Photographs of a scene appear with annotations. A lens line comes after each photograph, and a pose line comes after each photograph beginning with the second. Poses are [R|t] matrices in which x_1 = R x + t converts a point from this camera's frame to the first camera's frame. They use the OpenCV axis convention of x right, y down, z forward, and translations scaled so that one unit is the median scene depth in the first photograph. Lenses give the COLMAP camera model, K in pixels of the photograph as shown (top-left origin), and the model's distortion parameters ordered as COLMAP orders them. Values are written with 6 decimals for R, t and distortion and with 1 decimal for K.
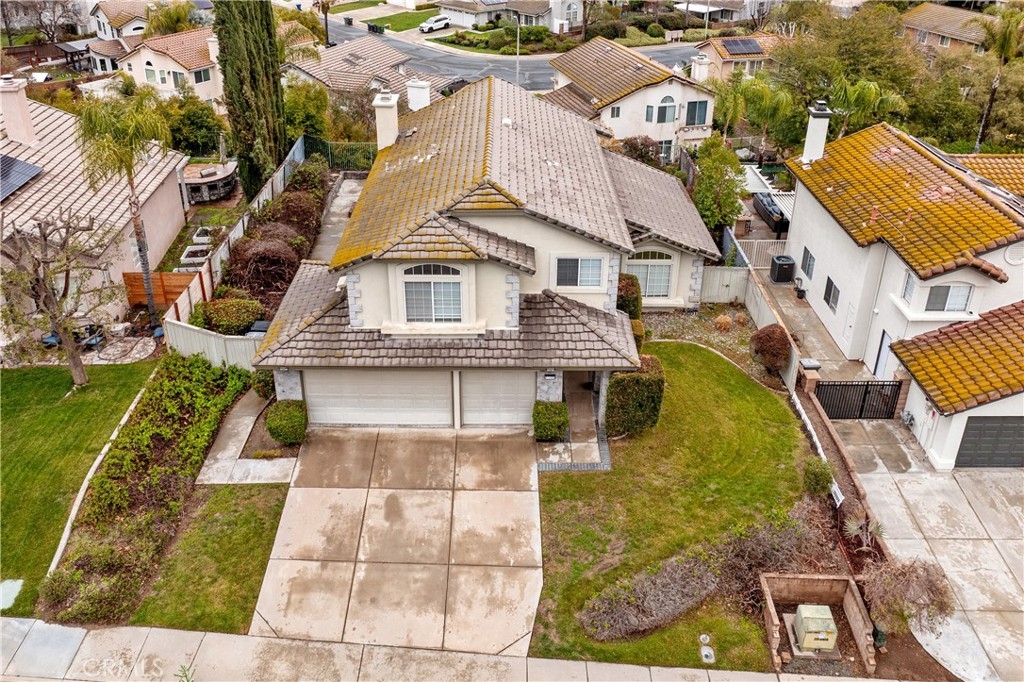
lens RADIAL K [[850.9, 0, 495.9], [0, 850.9, 263.4], [0, 0, 1]] dist [-0.034540, -0.002208]
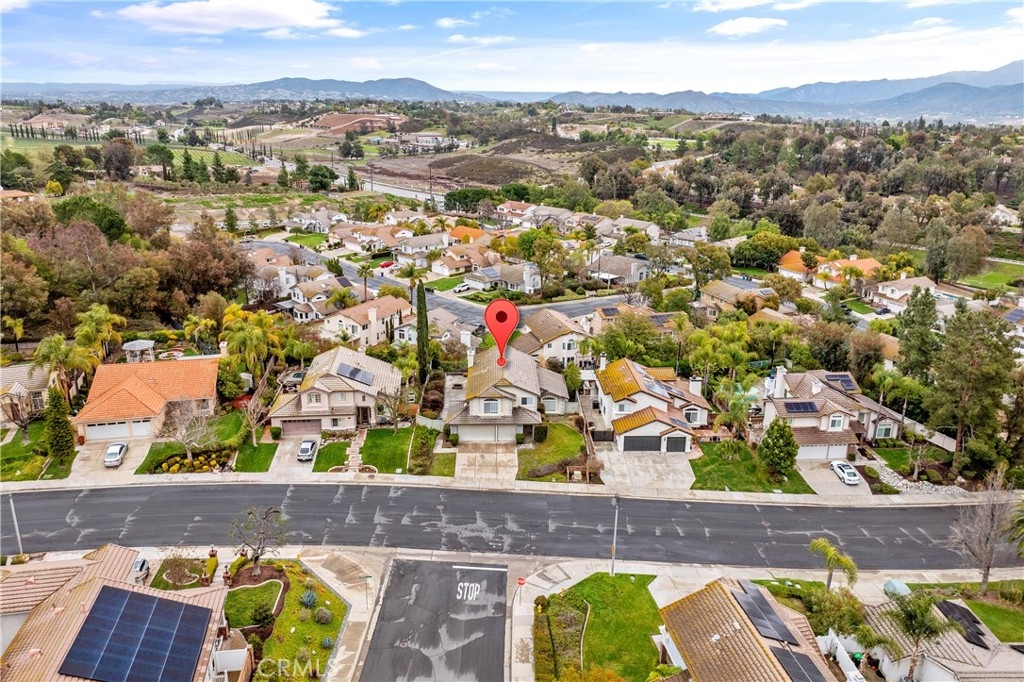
lens RADIAL K [[762.7, 0, 517.8], [0, 762.7, 289.6], [0, 0, 1]] dist [-0.038292, -0.001972]
pose [[0.998912, 0.000529, 0.046637, -0.113846], [0.008616, 0.980631, -0.195677, 0.201213], [-0.045837, 0.195866, 0.979559, -2.646592]]
